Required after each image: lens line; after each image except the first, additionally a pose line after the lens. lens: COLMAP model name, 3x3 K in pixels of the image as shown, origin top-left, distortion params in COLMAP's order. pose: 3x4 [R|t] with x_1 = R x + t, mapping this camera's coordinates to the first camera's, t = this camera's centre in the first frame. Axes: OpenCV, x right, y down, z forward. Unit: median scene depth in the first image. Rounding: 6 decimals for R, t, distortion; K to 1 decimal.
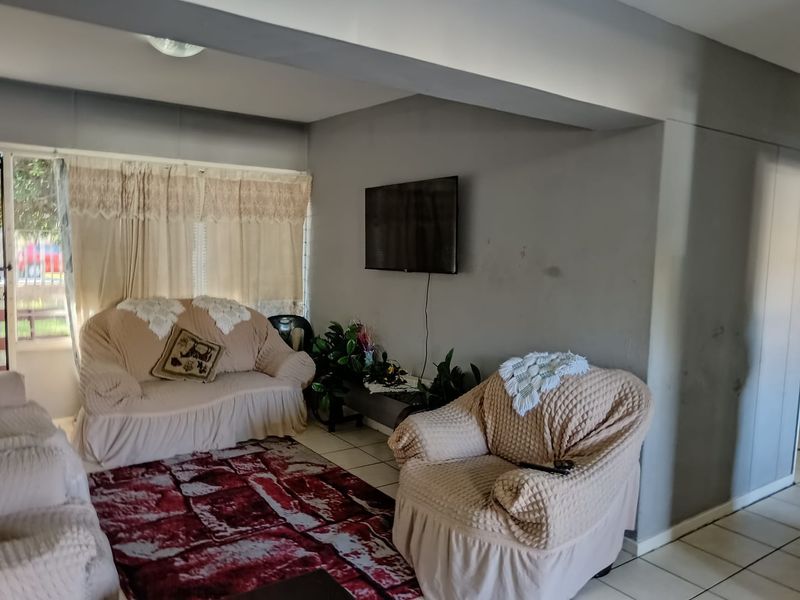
lens RADIAL K [[605.5, 0, 401.4], [0, 605.5, 299.7], [0, 0, 1]] dist [0.019549, -0.014253]
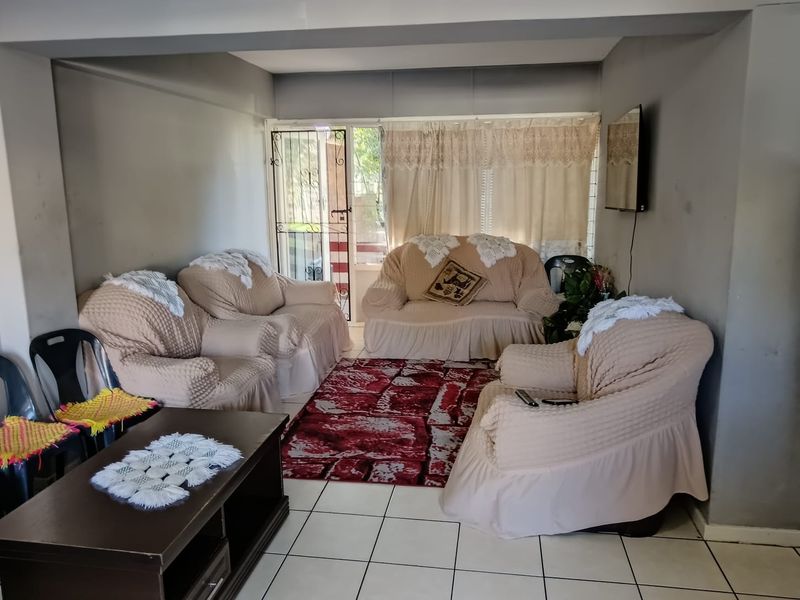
lens RADIAL K [[605.5, 0, 421.8], [0, 605.5, 300.2], [0, 0, 1]] dist [0.019549, -0.014253]
pose [[0.736259, 0.093632, -0.670191, 0.434099], [-0.035813, 0.994385, 0.099582, 0.009440], [0.675752, -0.049316, 0.735478, 0.076178]]
